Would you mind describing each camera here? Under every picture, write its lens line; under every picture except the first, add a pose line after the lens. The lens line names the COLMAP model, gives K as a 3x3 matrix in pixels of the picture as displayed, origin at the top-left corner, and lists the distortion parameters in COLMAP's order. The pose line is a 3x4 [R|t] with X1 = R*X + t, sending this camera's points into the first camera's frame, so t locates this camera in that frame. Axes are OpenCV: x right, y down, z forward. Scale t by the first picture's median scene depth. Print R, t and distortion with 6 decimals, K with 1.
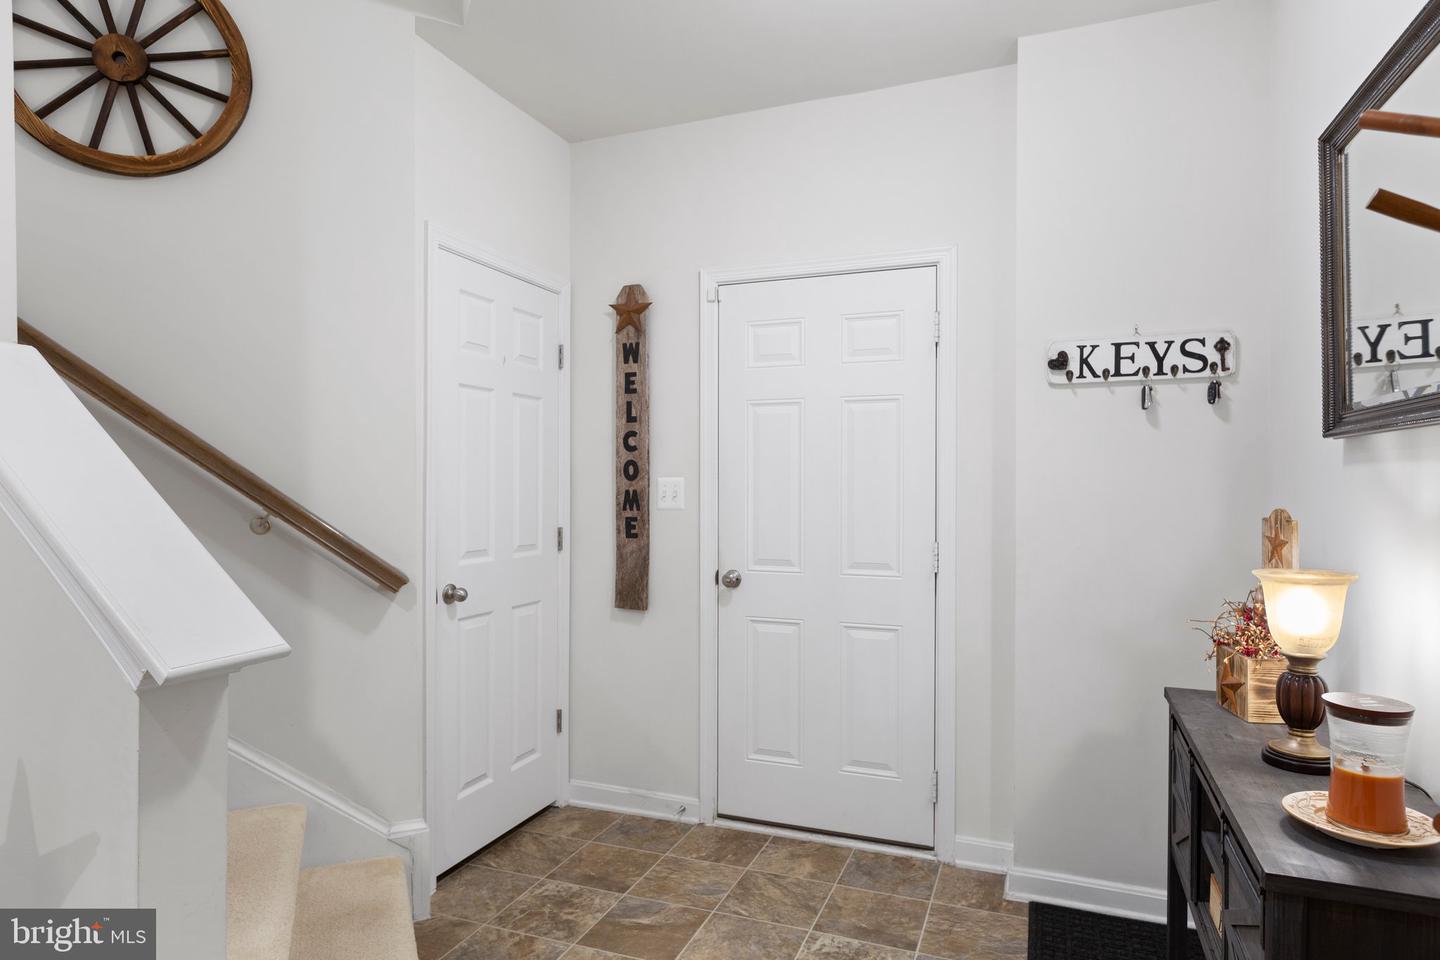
lens RADIAL K [[848.8, 0, 720.0], [0, 848.8, 480.0], [0, 0, 1]] dist [-0.000919, -0.000216]
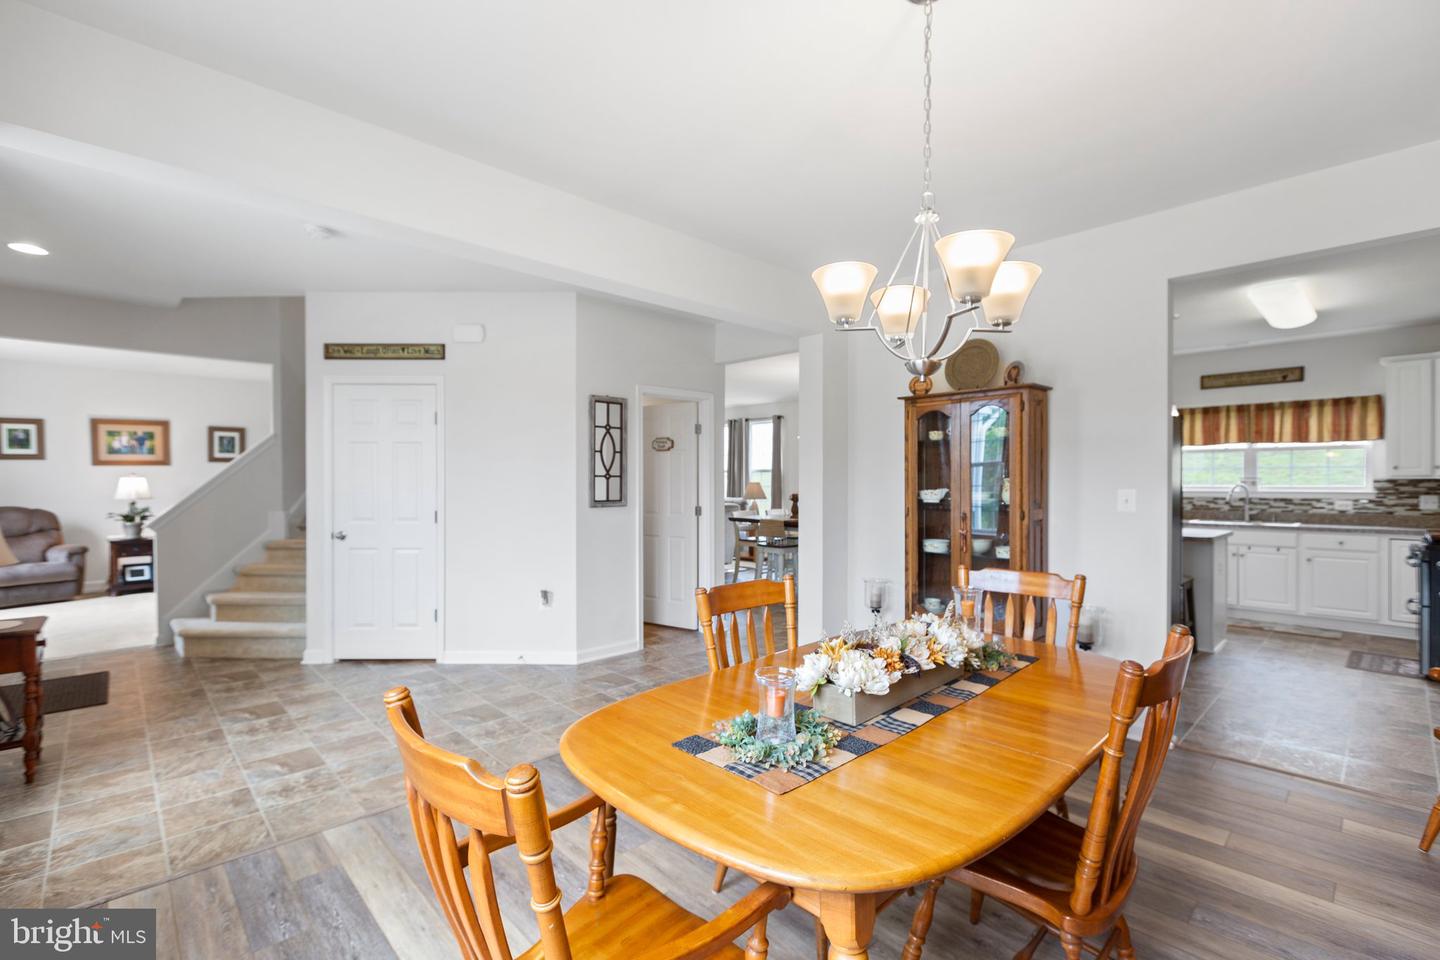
lens RADIAL K [[641.2, 0, 720.0], [0, 641.2, 480.0], [0, 0, 1]] dist [0.001635, -0.000038]
pose [[-0.910819, -0.002666, 0.412796, -1.287900], [-0.004664, 0.999982, -0.003833, -0.022483], [-0.412779, -0.005416, -0.910815, 1.678534]]
